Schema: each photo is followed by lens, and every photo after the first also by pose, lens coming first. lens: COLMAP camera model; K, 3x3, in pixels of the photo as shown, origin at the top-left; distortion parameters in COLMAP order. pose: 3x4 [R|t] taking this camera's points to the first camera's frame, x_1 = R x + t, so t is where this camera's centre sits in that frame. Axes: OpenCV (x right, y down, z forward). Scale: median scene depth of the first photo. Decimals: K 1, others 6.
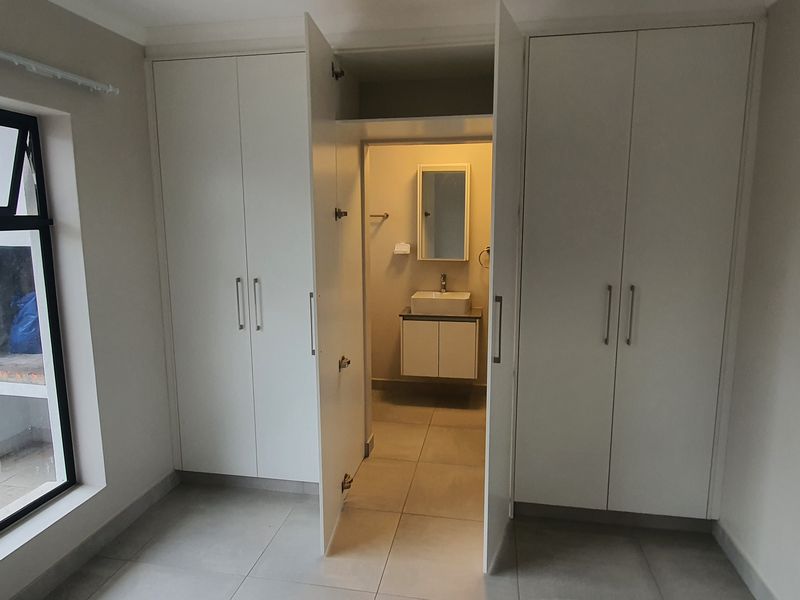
lens RADIAL K [[510.2, 0, 399.7], [0, 510.2, 299.6], [0, 0, 1]] dist [0.037271, -0.004147]
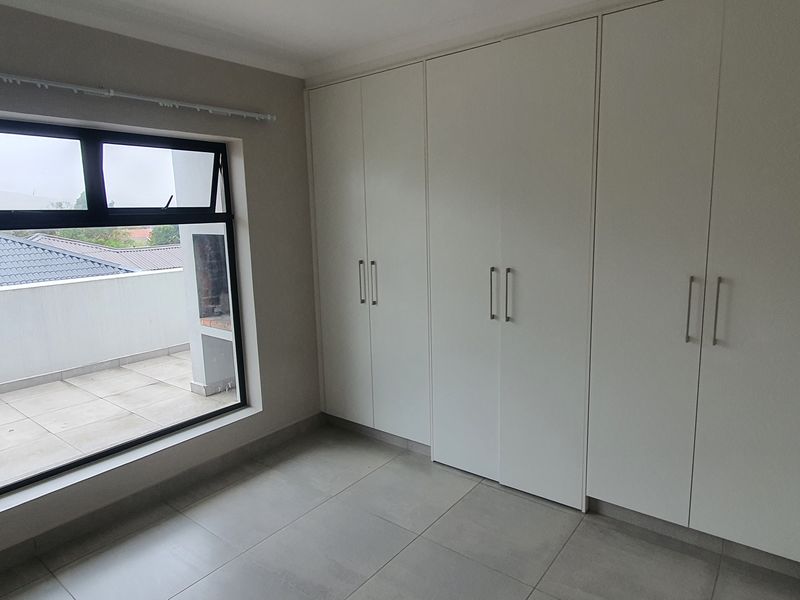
lens RADIAL K [[510.2, 0, 405.0], [0, 510.2, 298.8], [0, 0, 1]] dist [0.037271, -0.004147]
pose [[0.888525, 0.056832, -0.455294, 0.374496], [-0.050096, 0.998383, 0.026858, 0.011815], [0.456084, -0.001055, 0.889936, -0.027994]]
